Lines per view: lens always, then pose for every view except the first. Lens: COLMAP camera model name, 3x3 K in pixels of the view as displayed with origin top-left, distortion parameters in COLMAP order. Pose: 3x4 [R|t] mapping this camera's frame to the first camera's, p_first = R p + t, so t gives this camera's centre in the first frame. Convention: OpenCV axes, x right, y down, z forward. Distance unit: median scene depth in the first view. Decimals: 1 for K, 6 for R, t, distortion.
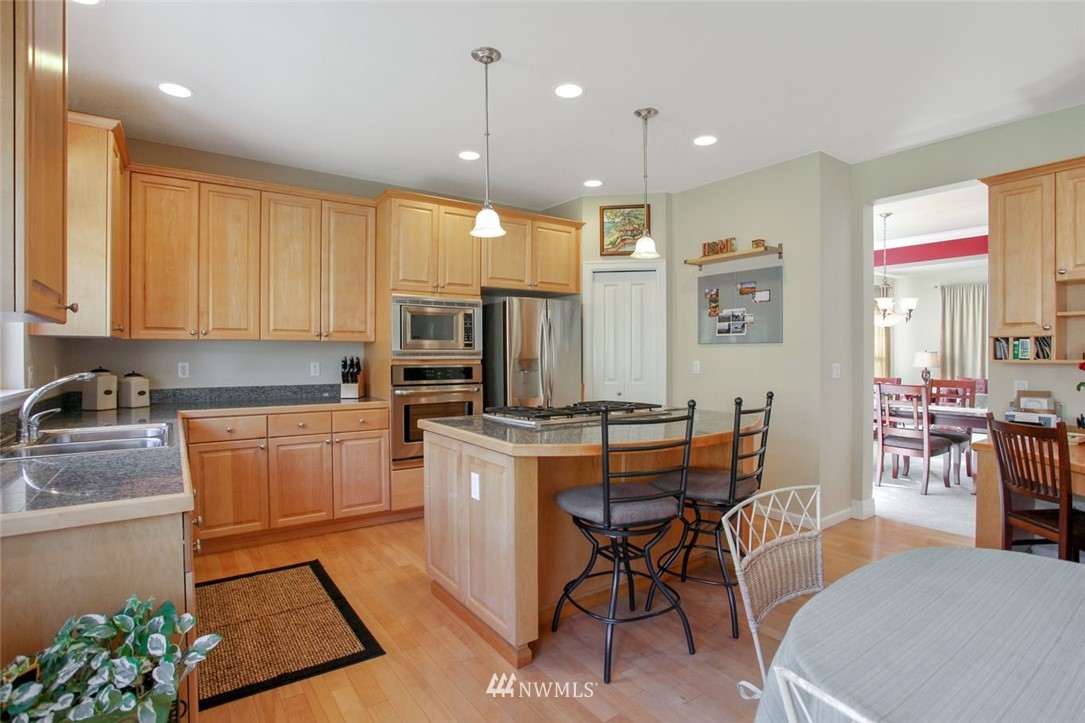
lens RADIAL K [[554.6, 0, 541.7], [0, 554.6, 352.4], [0, 0, 1]] dist [-0.069047, 0.025837]
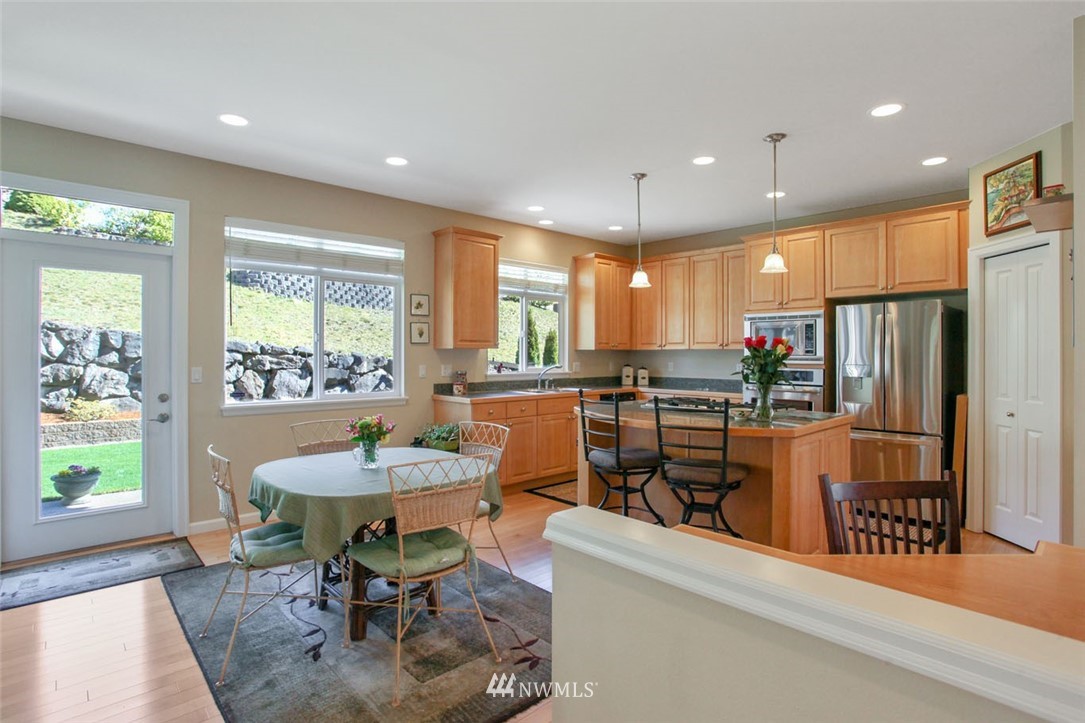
lens RADIAL K [[554.6, 0, 541.7], [0, 554.6, 352.4], [0, 0, 1]] dist [-0.069047, 0.025837]
pose [[0.107461, 0.000590, -0.994209, 1.162592], [-0.000731, 1.000000, 0.000515, -0.015530], [0.994209, 0.000672, 0.107461, 0.423367]]
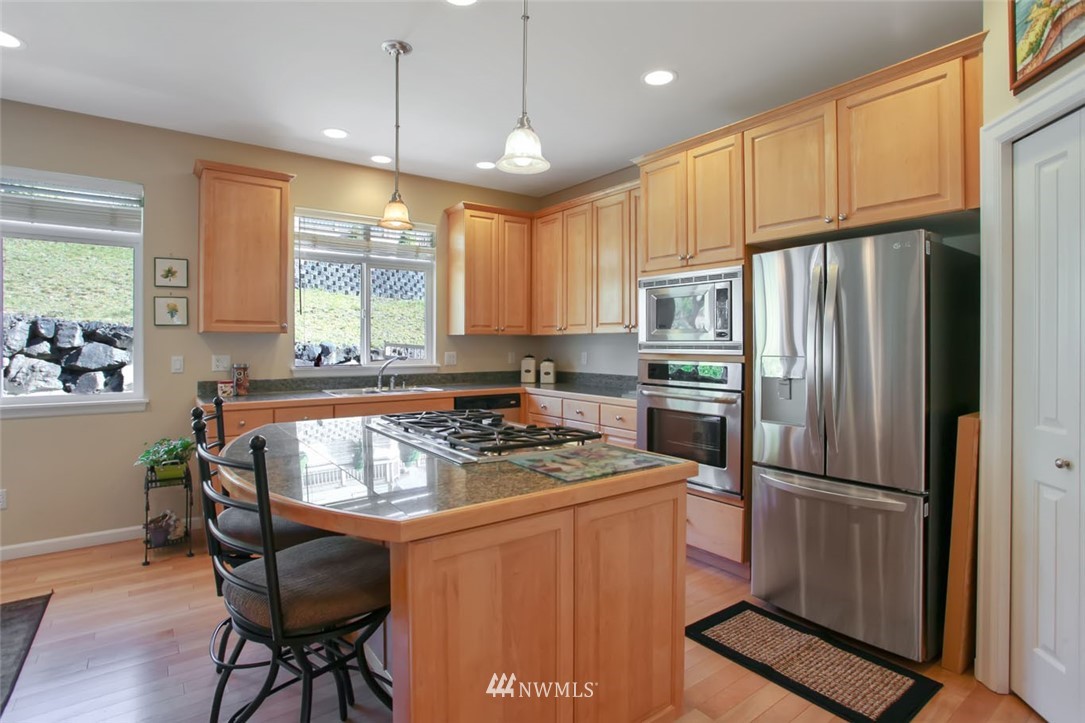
lens RADIAL K [[556.3, 0, 545.1], [0, 556.3, 344.8], [0, 0, 1]] dist [-0.066397, 0.025796]
pose [[-0.001516, 0.003911, -0.999991, 0.700668], [0.002027, 0.999990, 0.003908, -0.004371], [0.999997, -0.002021, -0.001524, 0.986827]]
